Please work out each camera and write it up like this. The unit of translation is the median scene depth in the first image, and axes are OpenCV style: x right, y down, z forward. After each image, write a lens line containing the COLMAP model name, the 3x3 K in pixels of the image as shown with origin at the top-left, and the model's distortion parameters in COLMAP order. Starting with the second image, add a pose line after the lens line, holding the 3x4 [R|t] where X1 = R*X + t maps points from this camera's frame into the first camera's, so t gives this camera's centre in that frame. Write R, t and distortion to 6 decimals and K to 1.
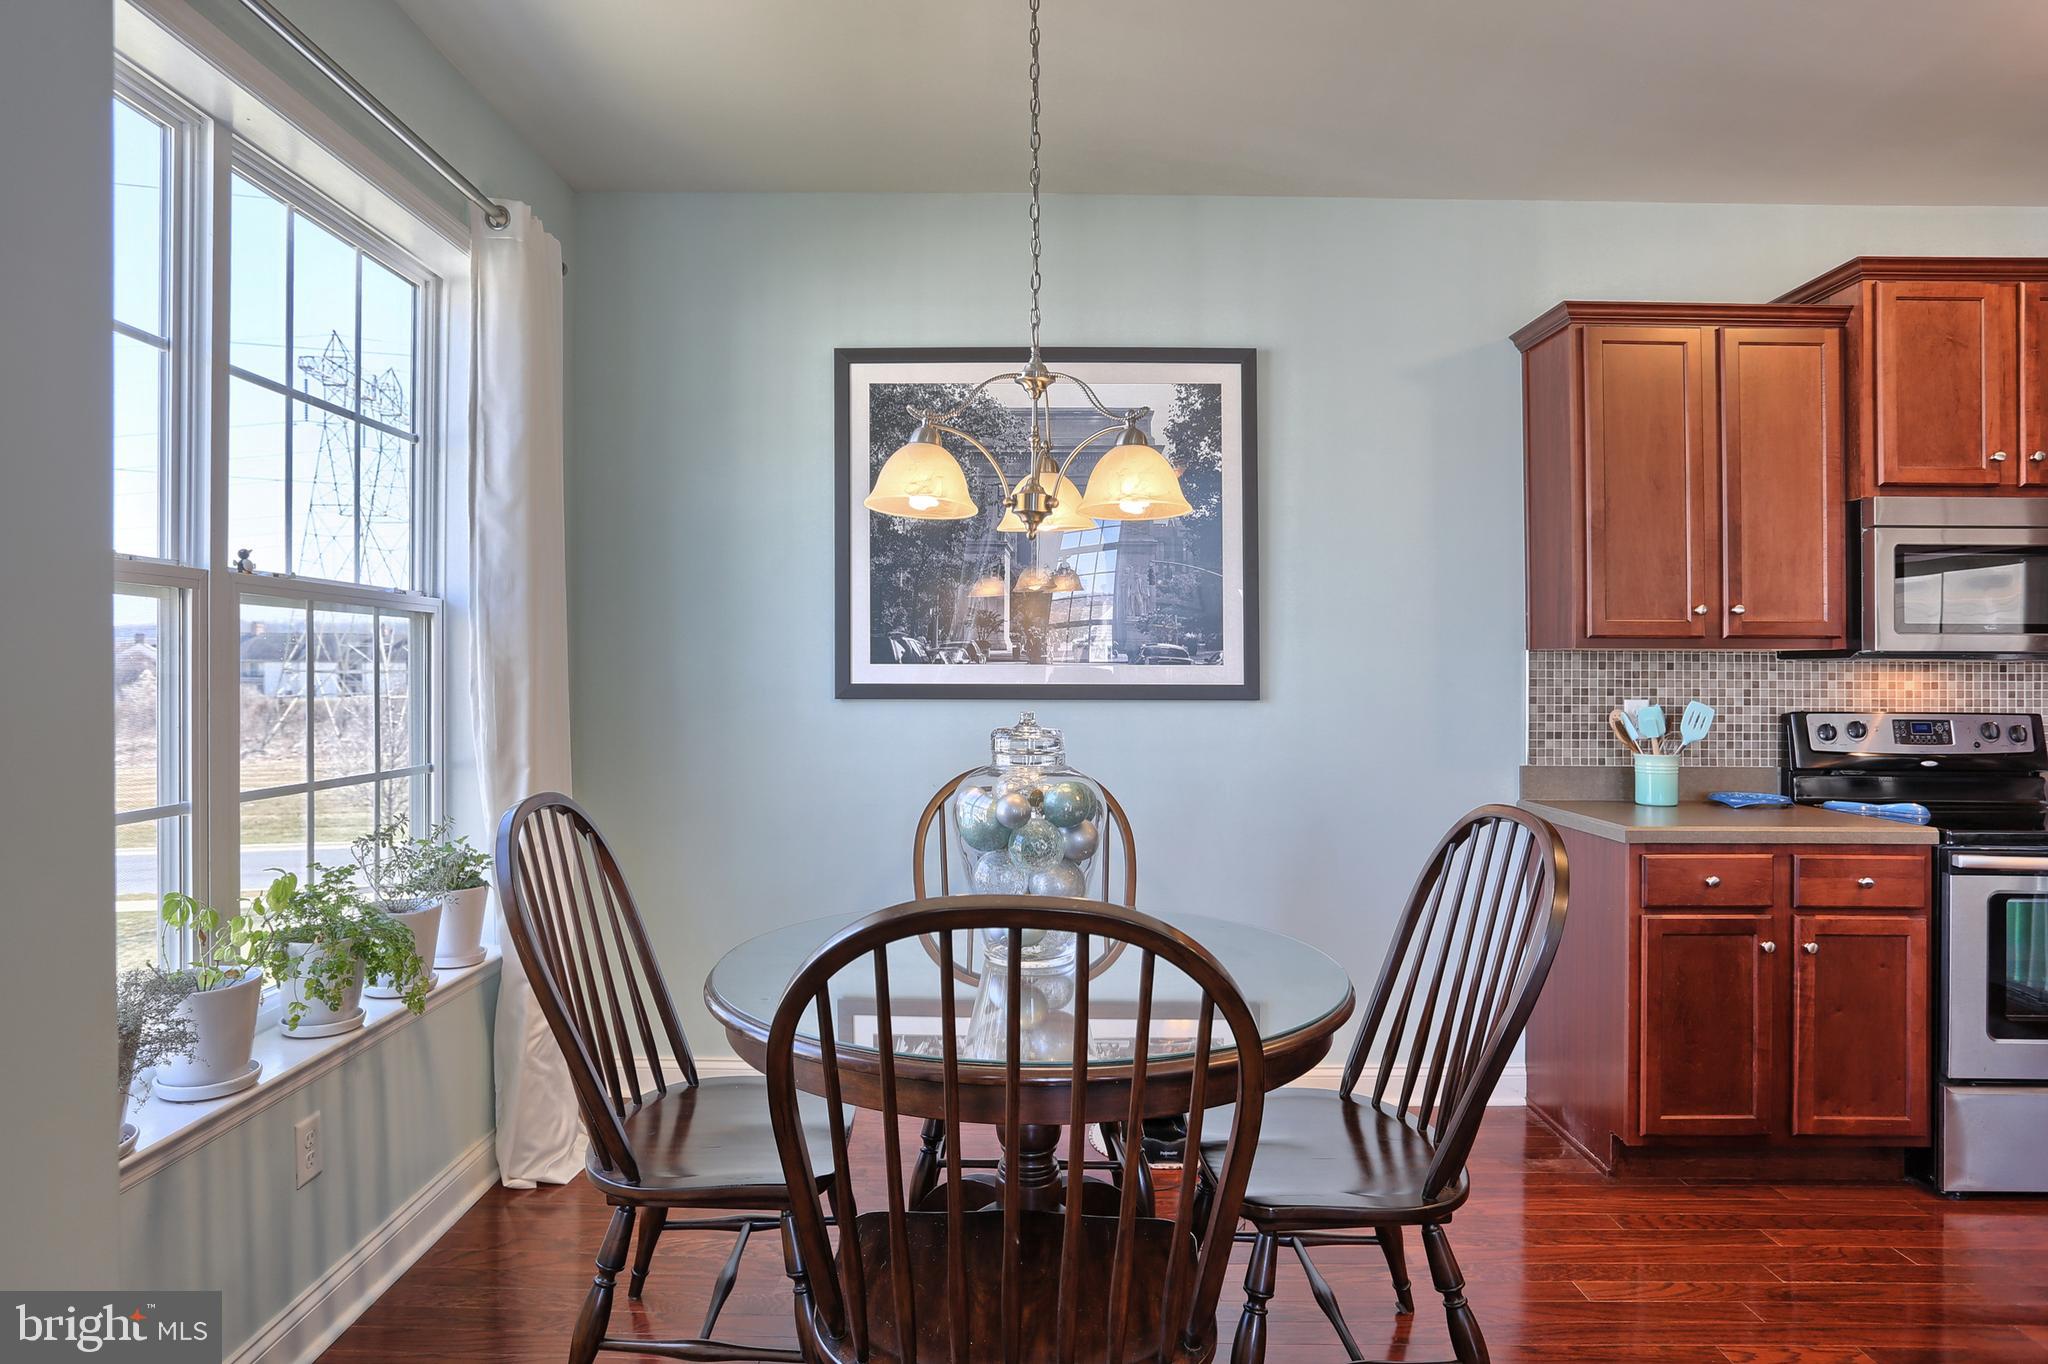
lens RADIAL K [[1152.4, 0, 997.1], [0, 1152.4, 679.0], [0, 0, 1]] dist [-0.051582, 0.026924]
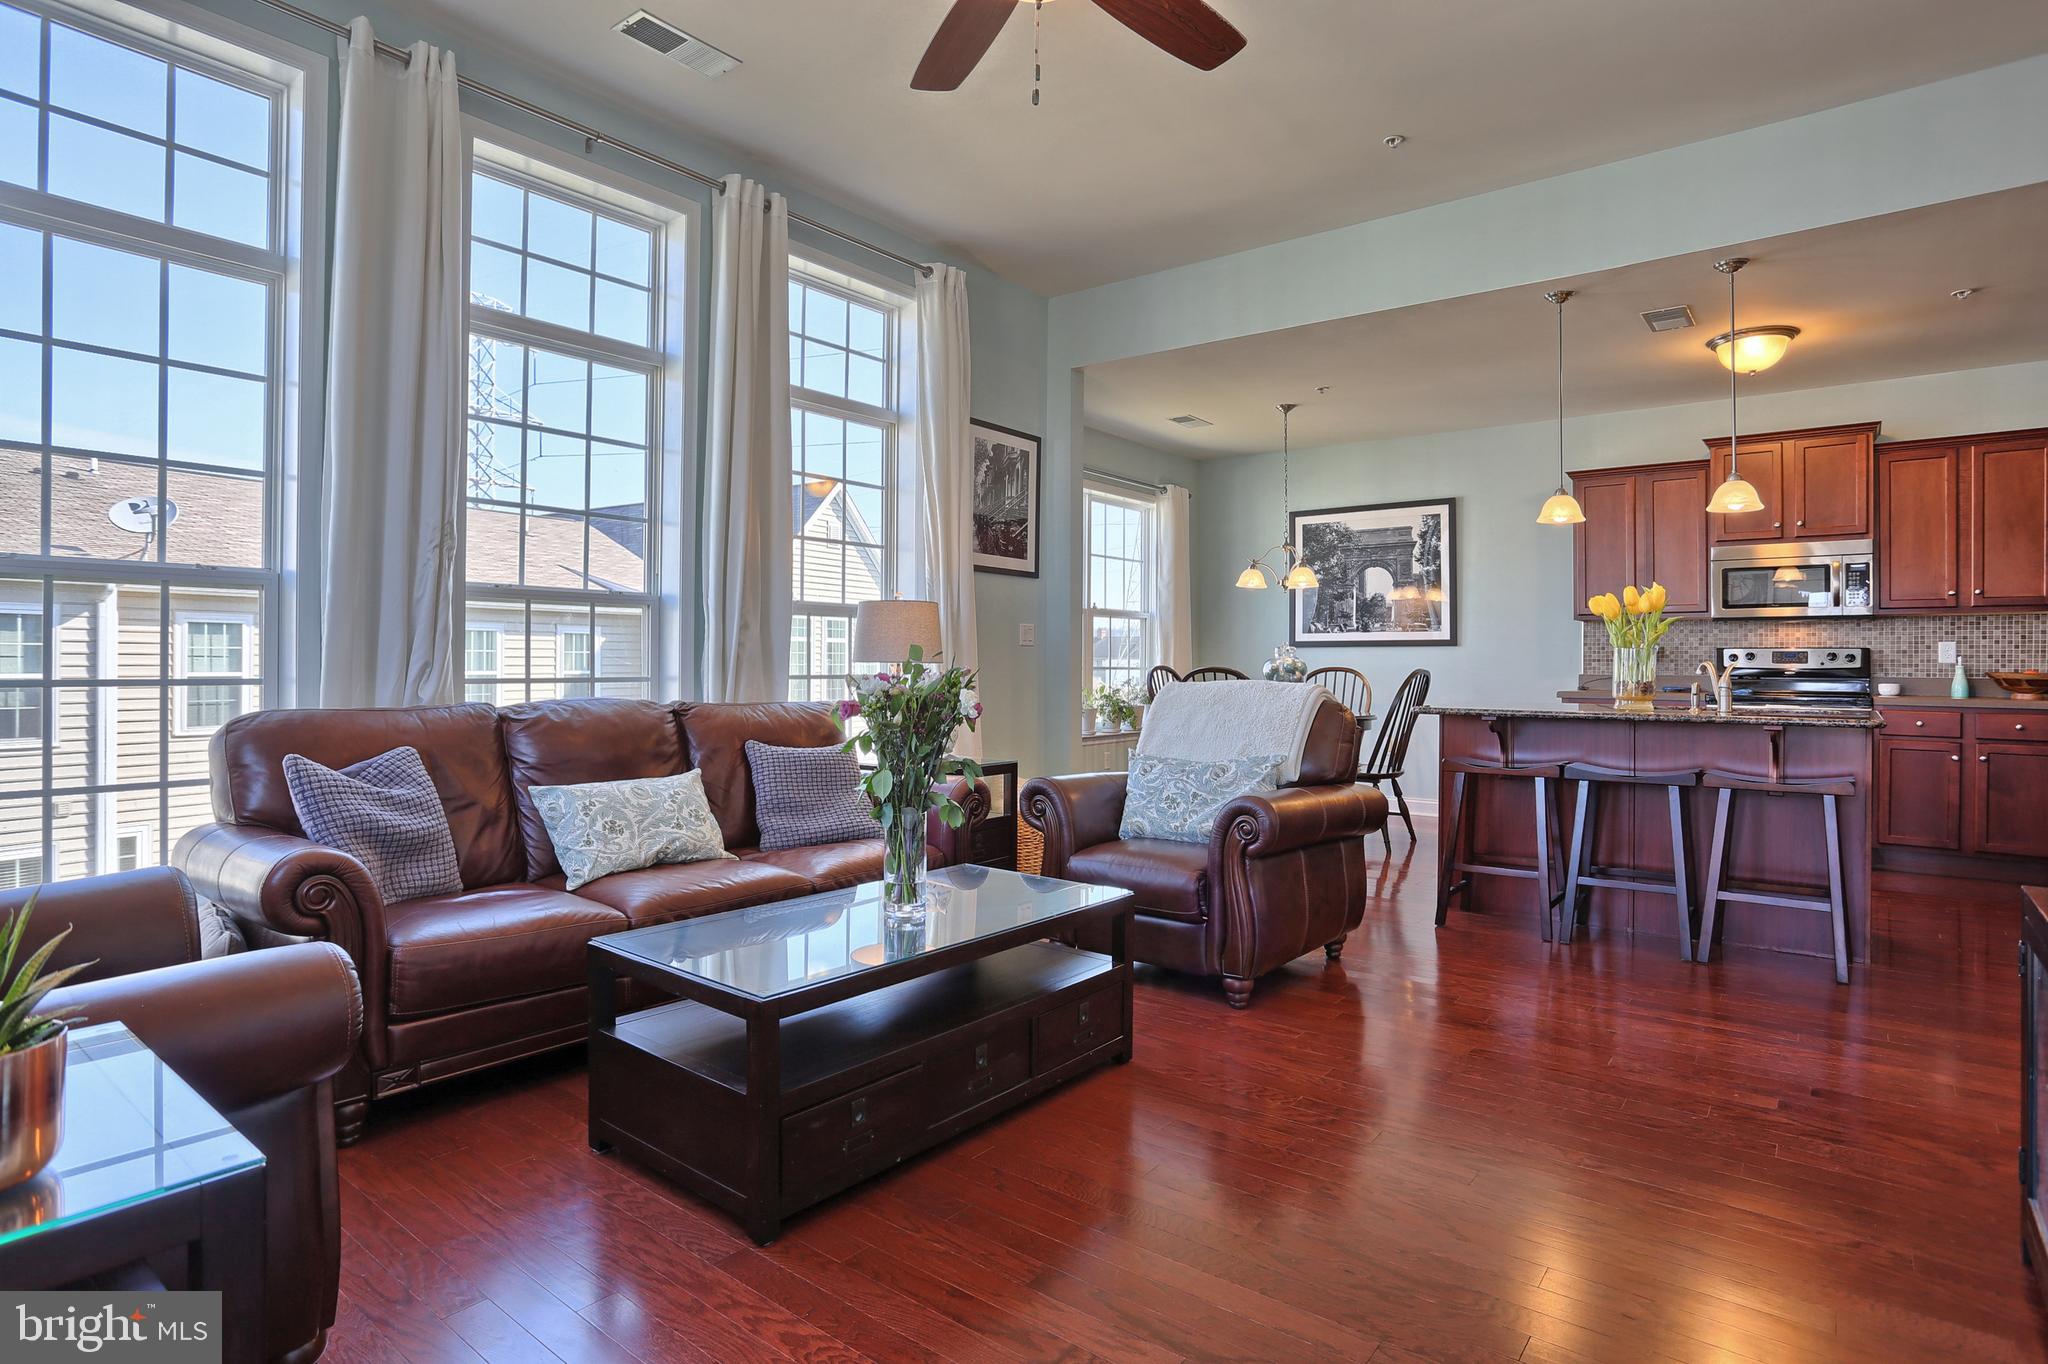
lens RADIAL K [[1101.2, 0, 1044.2], [0, 1101.2, 659.1], [0, 0, 1]] dist [-0.058270, 0.027325]
pose [[0.805768, -0.008751, -0.592167, 0.864995], [-0.001630, 0.999854, -0.016994, 0.082313], [0.592229, 0.014658, 0.805636, -1.285949]]
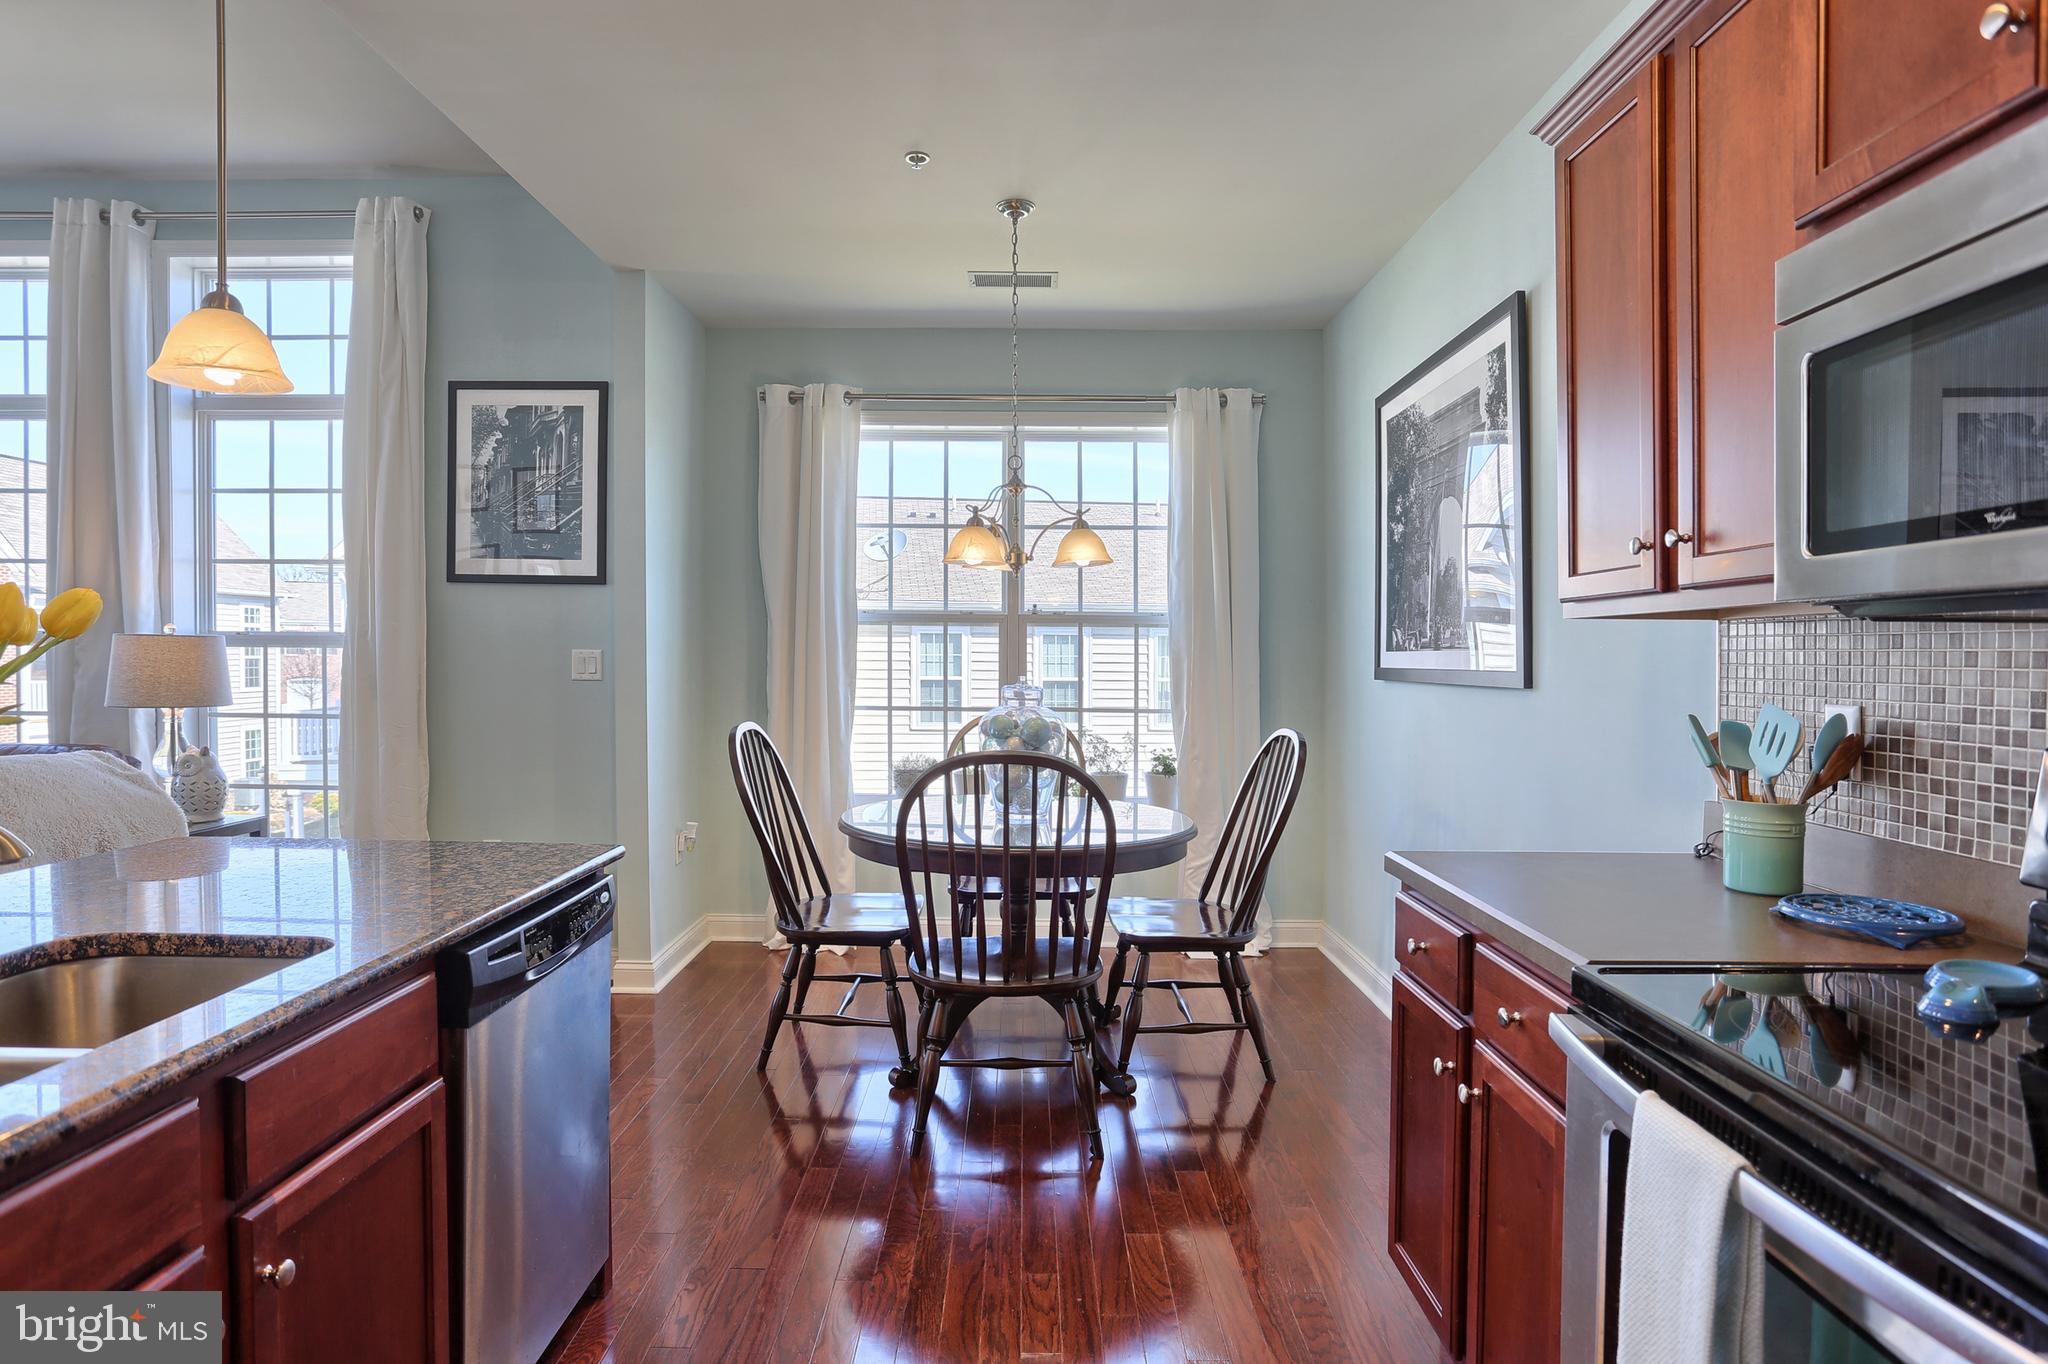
lens RADIAL K [[1152.4, 0, 1005.1], [0, 1152.4, 672.0], [0, 0, 1]] dist [-0.051582, 0.026924]
pose [[-0.011417, 0.008333, -0.999900, 1.103447], [-0.016074, 0.999835, 0.008516, 0.004403], [0.999806, 0.016169, -0.011281, 0.613583]]
